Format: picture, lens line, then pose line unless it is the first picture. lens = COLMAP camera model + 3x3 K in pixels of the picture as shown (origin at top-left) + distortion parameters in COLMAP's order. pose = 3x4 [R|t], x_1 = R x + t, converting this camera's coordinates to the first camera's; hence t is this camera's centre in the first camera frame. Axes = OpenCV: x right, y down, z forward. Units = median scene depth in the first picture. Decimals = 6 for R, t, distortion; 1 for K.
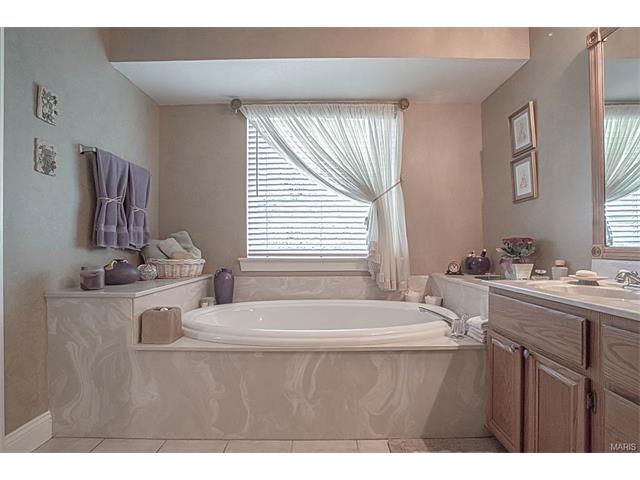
lens RADIAL K [[319.7, 0, 321.3], [0, 319.7, 246.3], [0, 0, 1]] dist [-0.081332, 0.035756]
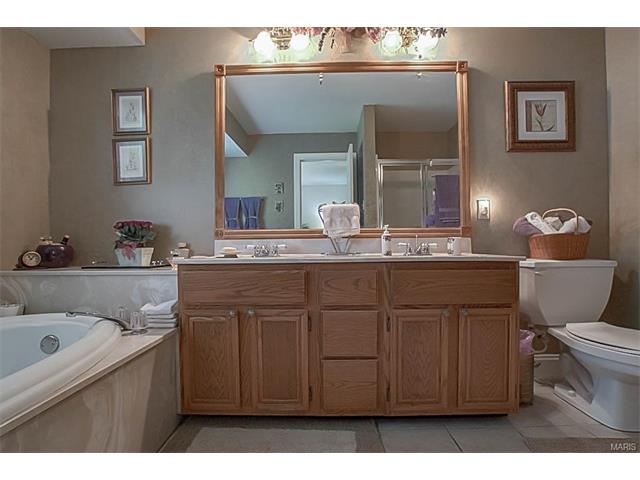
lens RADIAL K [[319.7, 0, 321.3], [0, 319.7, 246.3], [0, 0, 1]] dist [-0.081332, 0.035756]
pose [[0.016672, -0.005073, 0.999848, -0.333344], [0.010508, 0.999933, 0.004899, 0.052822], [-0.999806, 0.010424, 0.016725, 0.430351]]
